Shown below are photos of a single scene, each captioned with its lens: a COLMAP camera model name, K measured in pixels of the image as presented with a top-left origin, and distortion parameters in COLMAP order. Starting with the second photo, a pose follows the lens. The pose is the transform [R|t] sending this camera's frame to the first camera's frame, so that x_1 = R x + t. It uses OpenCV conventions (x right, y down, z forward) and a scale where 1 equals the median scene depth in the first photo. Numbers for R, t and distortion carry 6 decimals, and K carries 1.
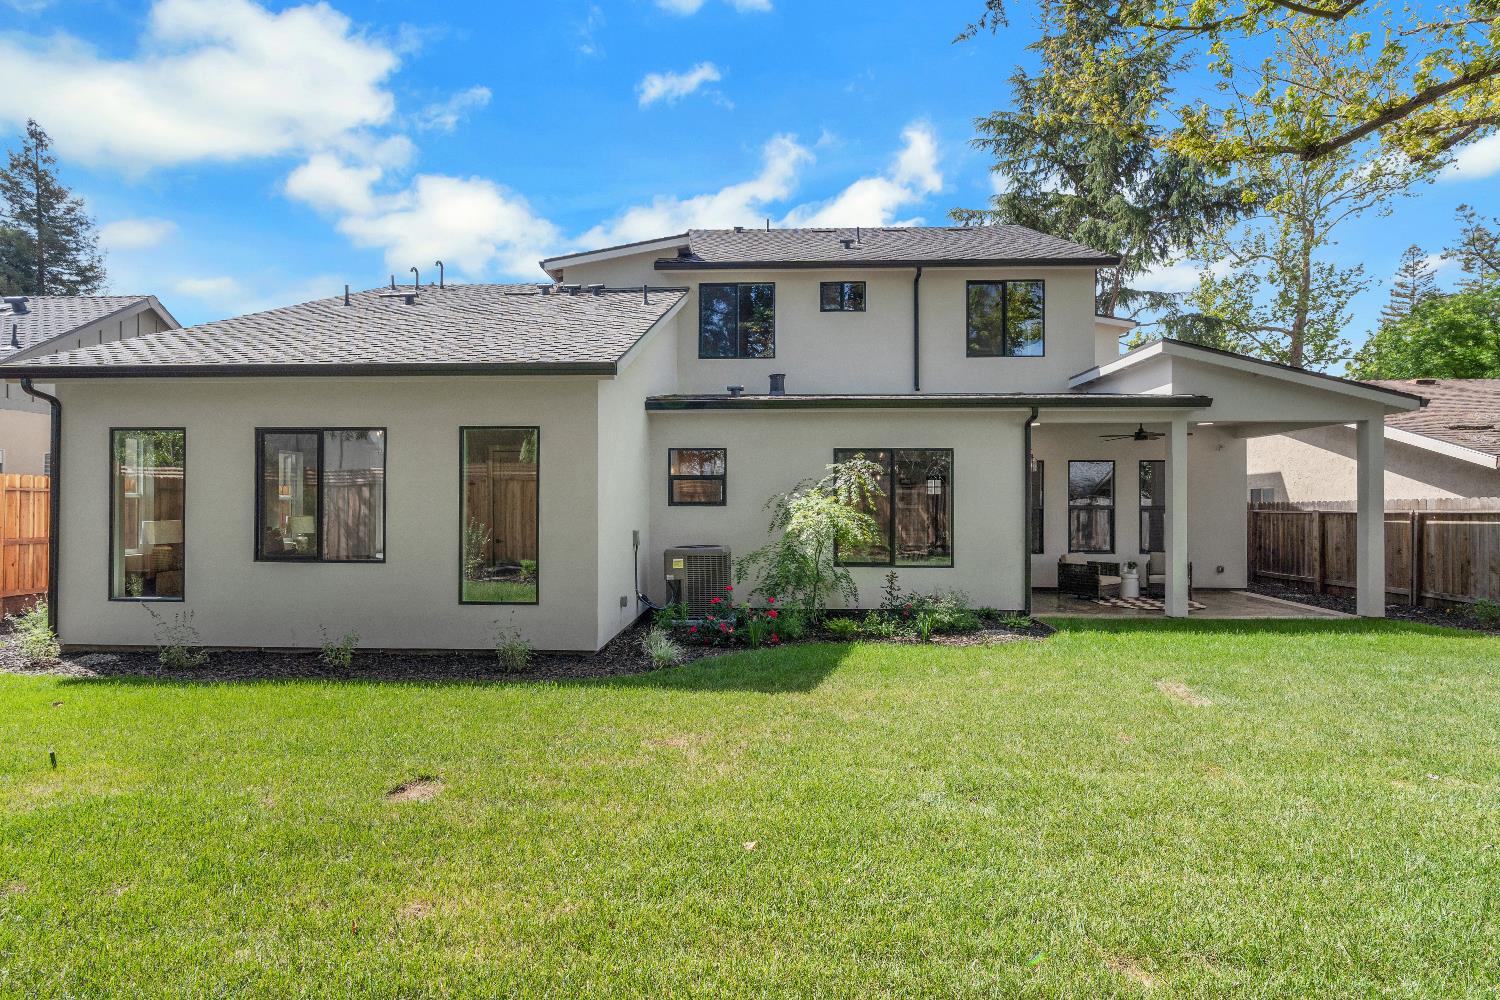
lens RADIAL K [[712.8, 0, 750.0], [0, 712.8, 500.0], [0, 0, 1]] dist [-0.001311, 0.000073]
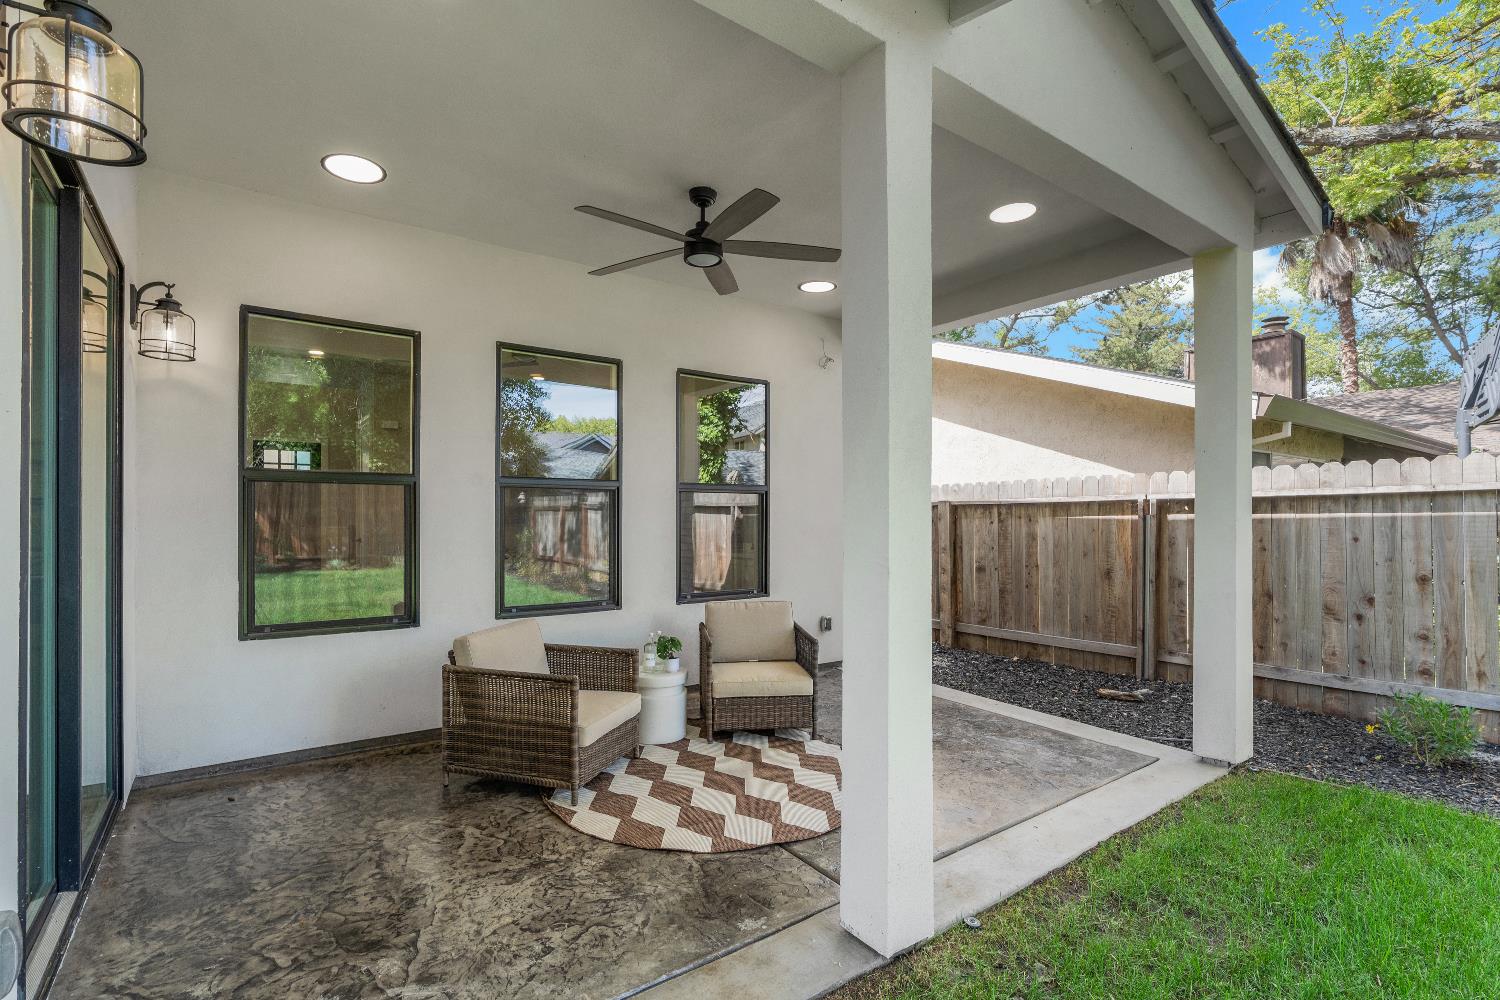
lens RADIAL K [[693.2, 0, 744.0], [0, 693.2, 494.1], [0, 0, 1]] dist [-0.003476, -0.000363]
pose [[0.786361, 0.019770, 0.617451, 0.356519], [-0.005898, 0.999683, -0.024497, 0.025493], [-0.617739, 0.015621, 0.786228, 0.712728]]
